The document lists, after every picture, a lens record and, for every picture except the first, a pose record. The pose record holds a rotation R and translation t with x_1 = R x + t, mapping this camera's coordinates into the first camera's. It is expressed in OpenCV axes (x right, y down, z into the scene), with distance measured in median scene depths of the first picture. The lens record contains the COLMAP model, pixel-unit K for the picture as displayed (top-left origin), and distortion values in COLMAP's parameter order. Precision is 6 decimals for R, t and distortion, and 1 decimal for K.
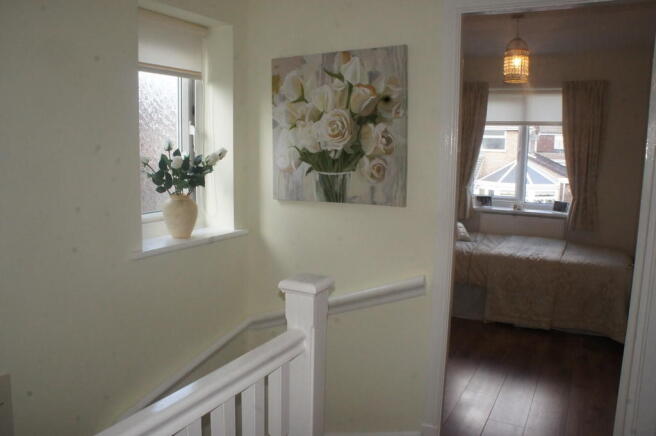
lens RADIAL K [[506.3, 0, 329.8], [0, 506.3, 217.0], [0, 0, 1]] dist [-0.134627, 0.031431]
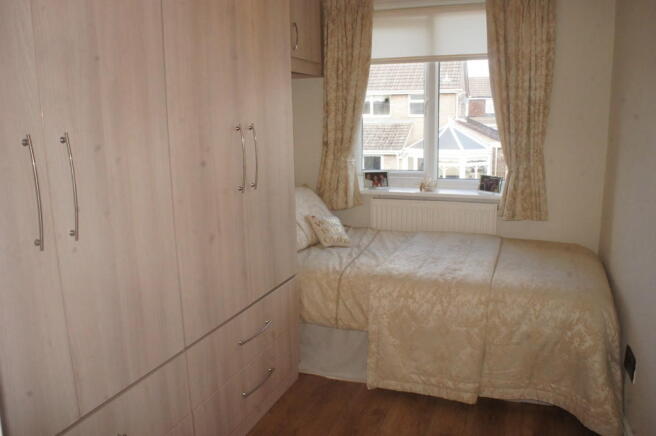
lens RADIAL K [[506.3, 0, 322.8], [0, 506.3, 217.4], [0, 0, 1]] dist [-0.134627, 0.031431]
pose [[0.992989, -0.056422, 0.103875, 0.172578], [0.050764, 0.997121, 0.056330, -0.023931], [-0.106754, -0.050662, 0.992994, 0.354908]]
